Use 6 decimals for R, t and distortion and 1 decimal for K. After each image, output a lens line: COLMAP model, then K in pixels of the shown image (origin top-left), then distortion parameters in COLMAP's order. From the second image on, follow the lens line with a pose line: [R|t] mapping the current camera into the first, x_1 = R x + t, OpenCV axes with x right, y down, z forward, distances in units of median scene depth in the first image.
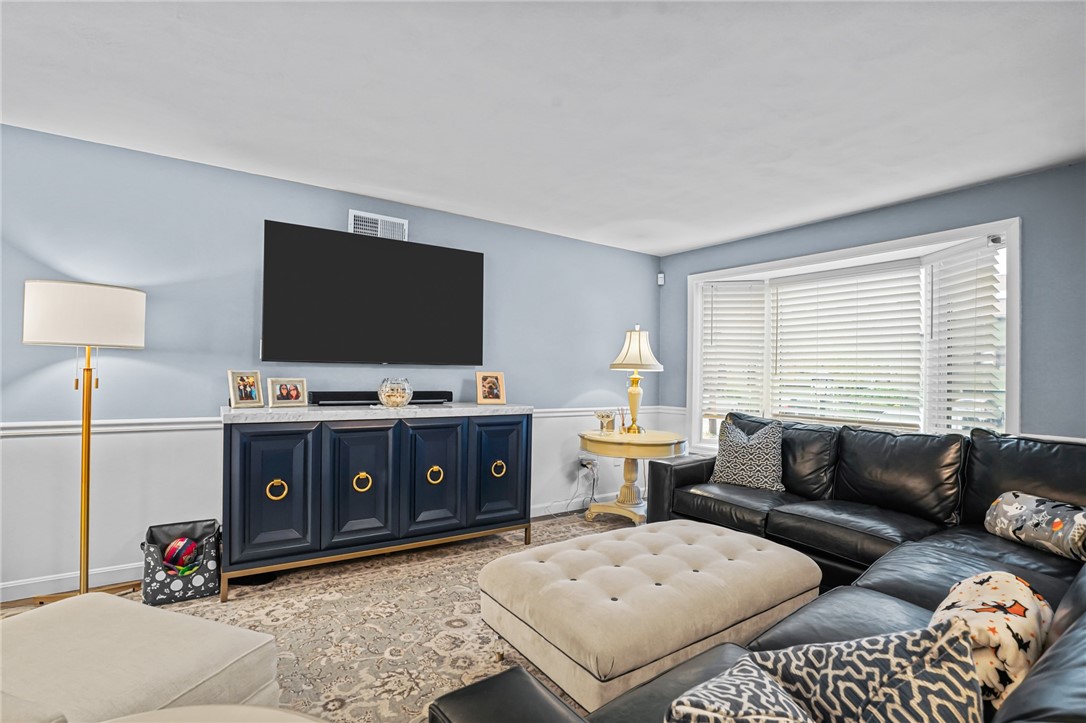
lens RADIAL K [[507.7, 0, 536.1], [0, 507.7, 370.8], [0, 0, 1]] dist [-0.067454, 0.023642]
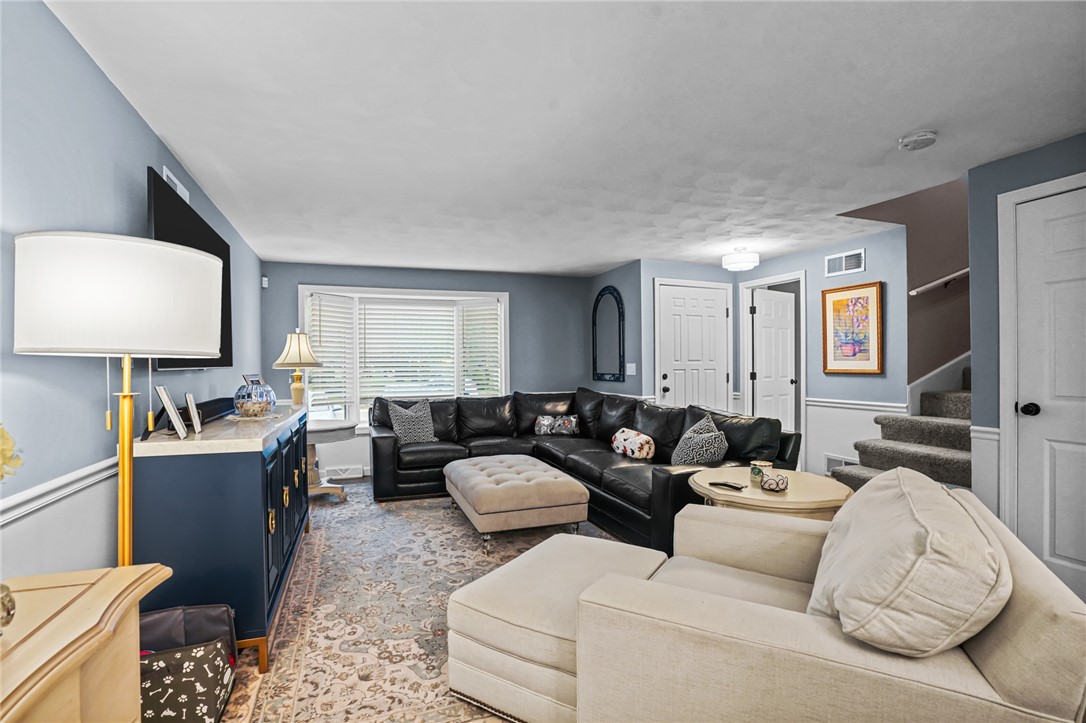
lens RADIAL K [[507.7, 0, 537.1], [0, 507.7, 366.3], [0, 0, 1]] dist [-0.067454, 0.023642]
pose [[0.241020, -0.022804, 0.970252, -1.074915], [0.006340, 0.999740, 0.021922, -0.037519], [-0.970499, 0.000868, 0.241102, 0.309174]]
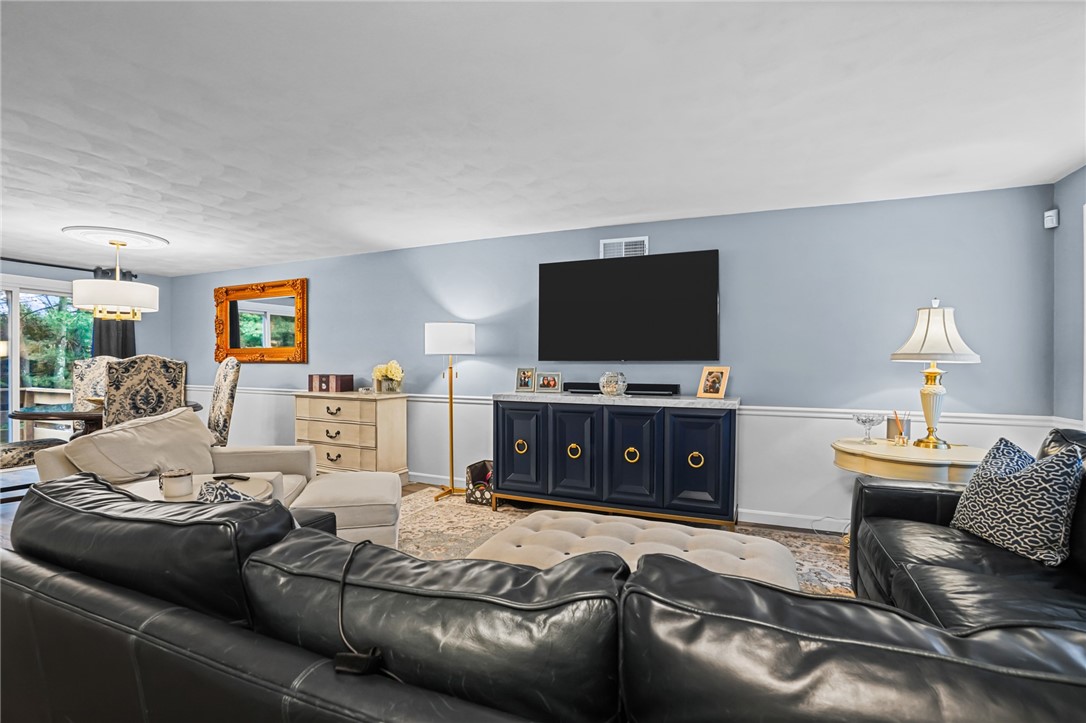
lens RADIAL K [[507.7, 0, 530.8], [0, 507.7, 364.2], [0, 0, 1]] dist [-0.067454, 0.023642]
pose [[0.525816, -0.012638, -0.850505, 0.700993], [0.010218, 0.999911, -0.008541, 0.002883], [0.850537, -0.004200, 0.525898, 0.193157]]
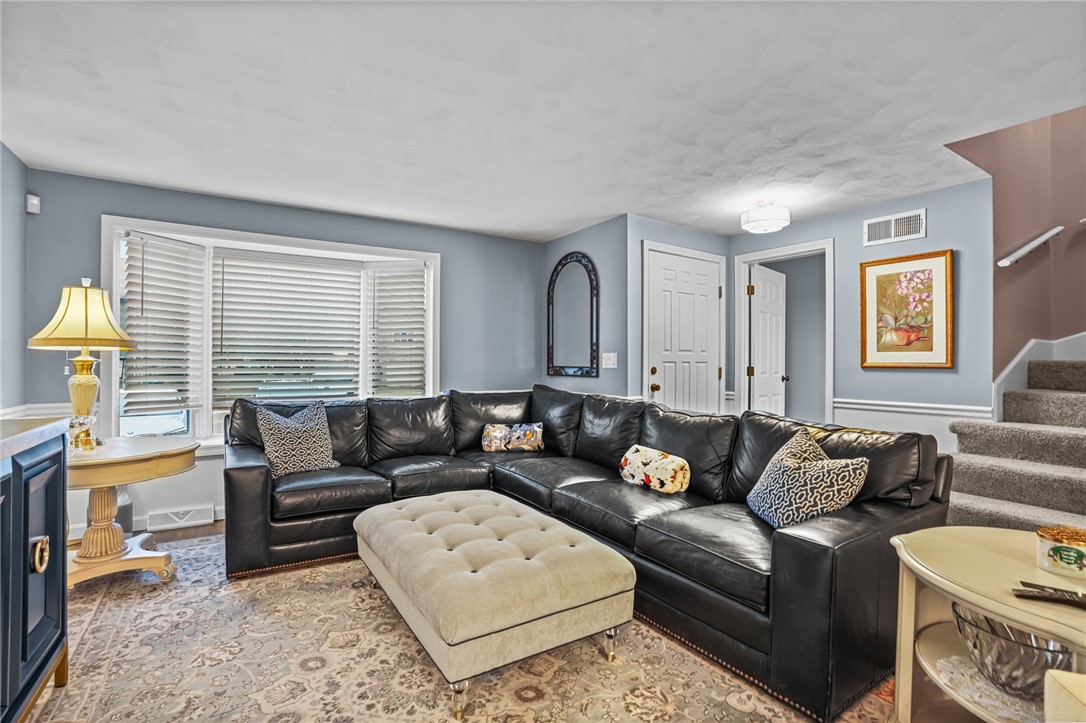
lens RADIAL K [[507.7, 0, 541.3], [0, 507.7, 358.5], [0, 0, 1]] dist [-0.067454, 0.023642]
pose [[0.021788, -0.010912, 0.999703, -0.579117], [-0.010950, 0.999878, 0.011153, -0.002309], [-0.999703, -0.011190, 0.021666, 0.584593]]
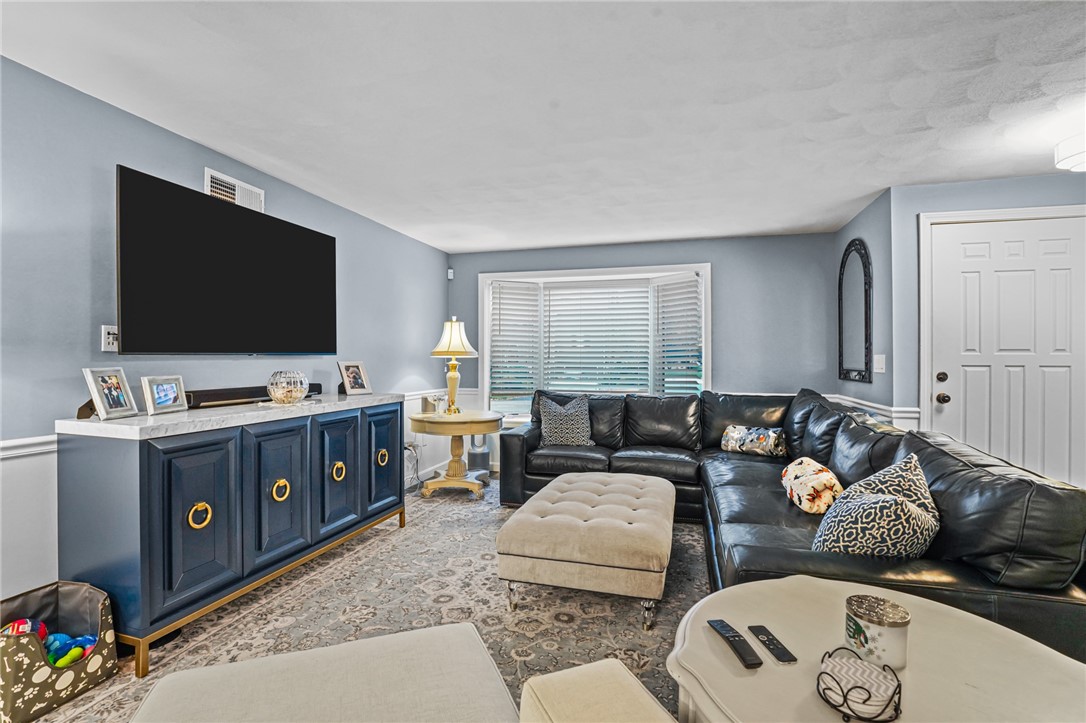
lens RADIAL K [[507.7, 0, 534.3], [0, 507.7, 357.2], [0, 0, 1]] dist [-0.067454, 0.023642]
pose [[0.773996, -0.015112, 0.633011, -0.528406], [0.008043, 0.999869, 0.014036, -0.020668], [-0.633140, -0.005773, 0.774016, 0.038677]]
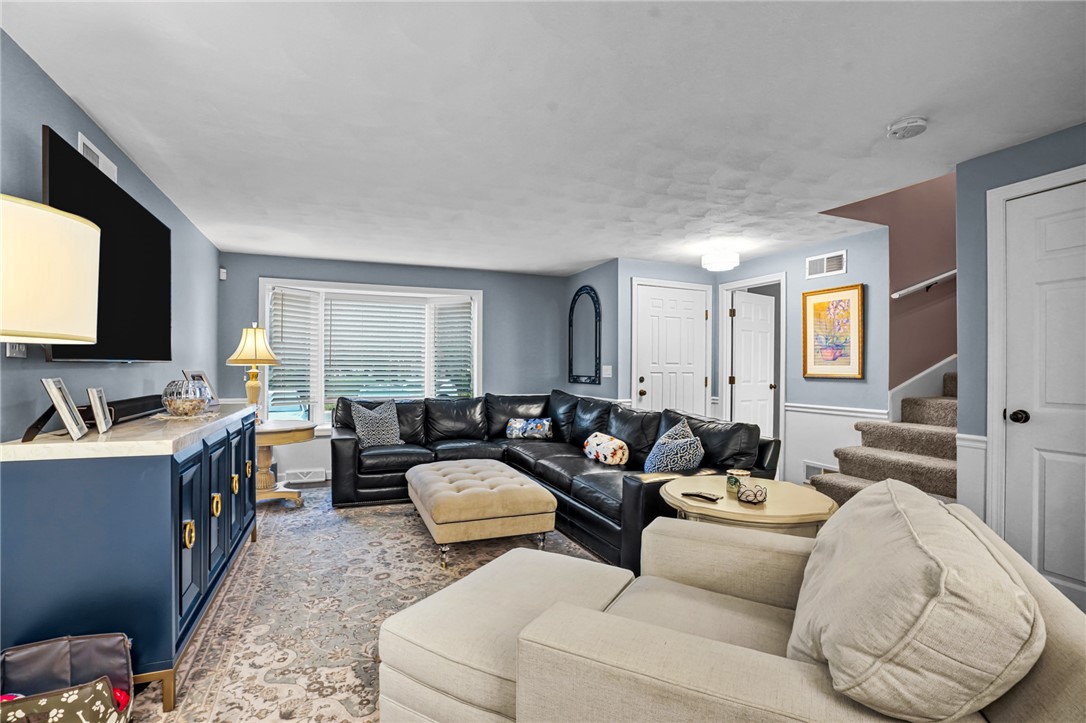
lens RADIAL K [[507.7, 0, 538.0], [0, 507.7, 365.1], [0, 0, 1]] dist [-0.067454, 0.023642]
pose [[0.205718, -0.011266, 0.978546, -0.996835], [-0.008467, 0.999876, 0.013291, -0.027786], [-0.978575, -0.011020, 0.205597, 0.292955]]
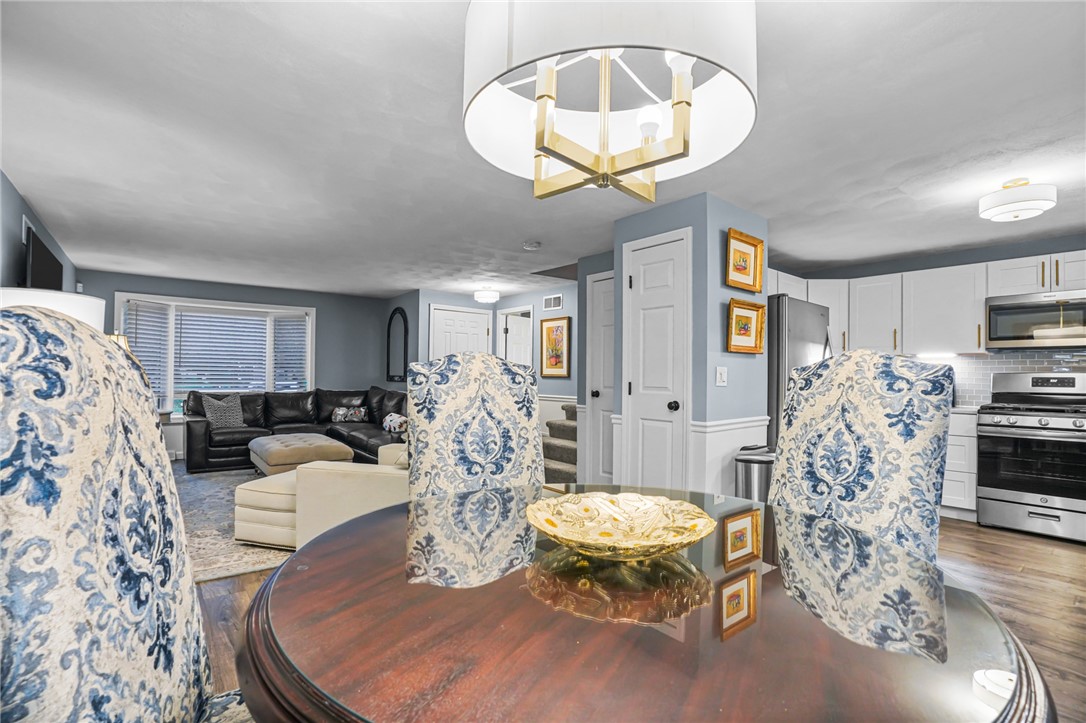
lens RADIAL K [[507.7, 0, 545.7], [0, 507.7, 369.7], [0, 0, 1]] dist [-0.067454, 0.023642]
pose [[-0.076447, -0.009577, 0.997028, -1.663842], [-0.019208, 0.999782, 0.008131, -0.026974], [-0.996889, -0.018529, -0.076614, -0.037143]]
